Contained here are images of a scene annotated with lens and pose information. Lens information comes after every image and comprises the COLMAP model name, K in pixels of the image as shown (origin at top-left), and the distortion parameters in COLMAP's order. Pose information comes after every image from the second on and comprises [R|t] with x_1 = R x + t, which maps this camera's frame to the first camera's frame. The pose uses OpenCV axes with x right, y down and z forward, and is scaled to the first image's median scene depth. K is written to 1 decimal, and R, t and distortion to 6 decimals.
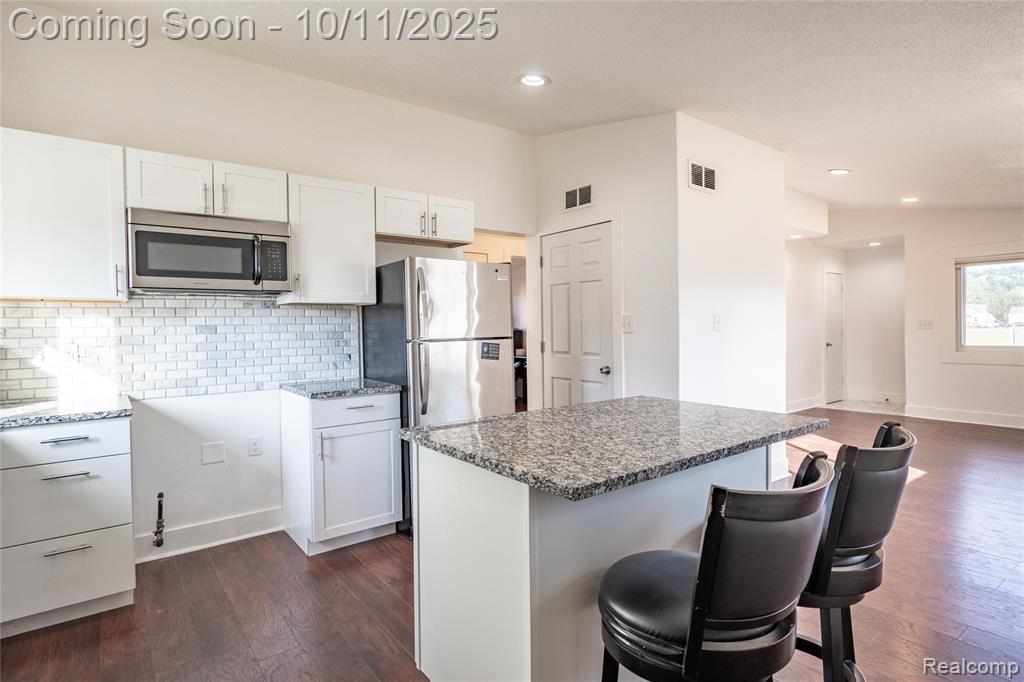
lens RADIAL K [[547.3, 0, 507.2], [0, 547.3, 330.1], [0, 0, 1]] dist [-0.008290, -0.004137]
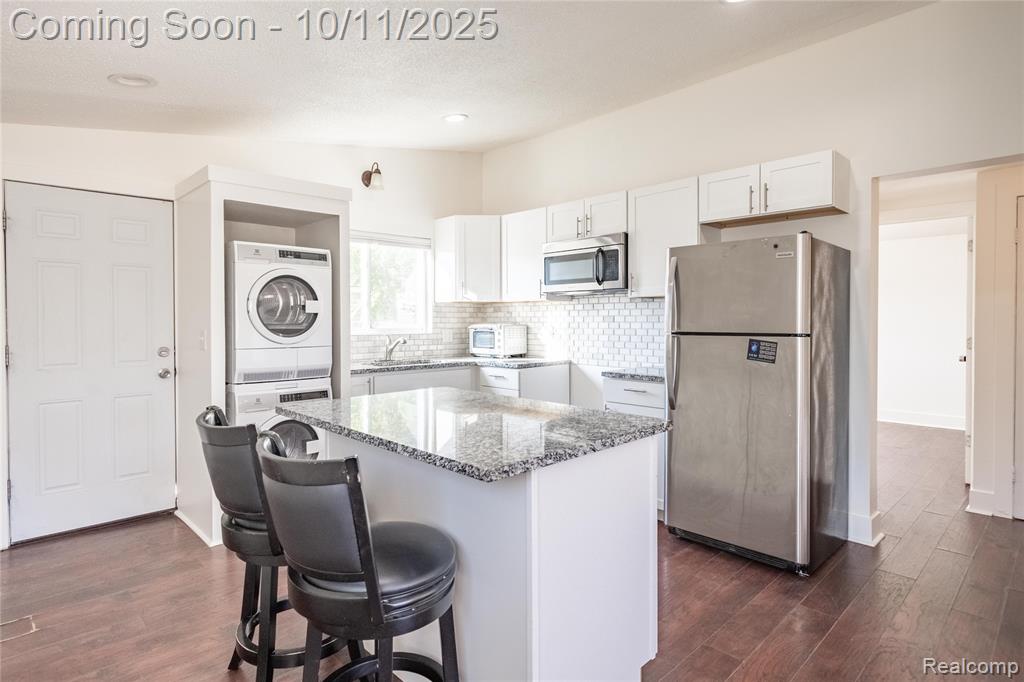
lens RADIAL K [[547.3, 0, 519.6], [0, 547.3, 314.1], [0, 0, 1]] dist [-0.008290, -0.004137]
pose [[0.108744, 0.005082, -0.994057, 0.764972], [-0.003516, 0.999983, 0.004728, -0.018021], [0.994064, 0.002981, 0.108760, 0.618004]]
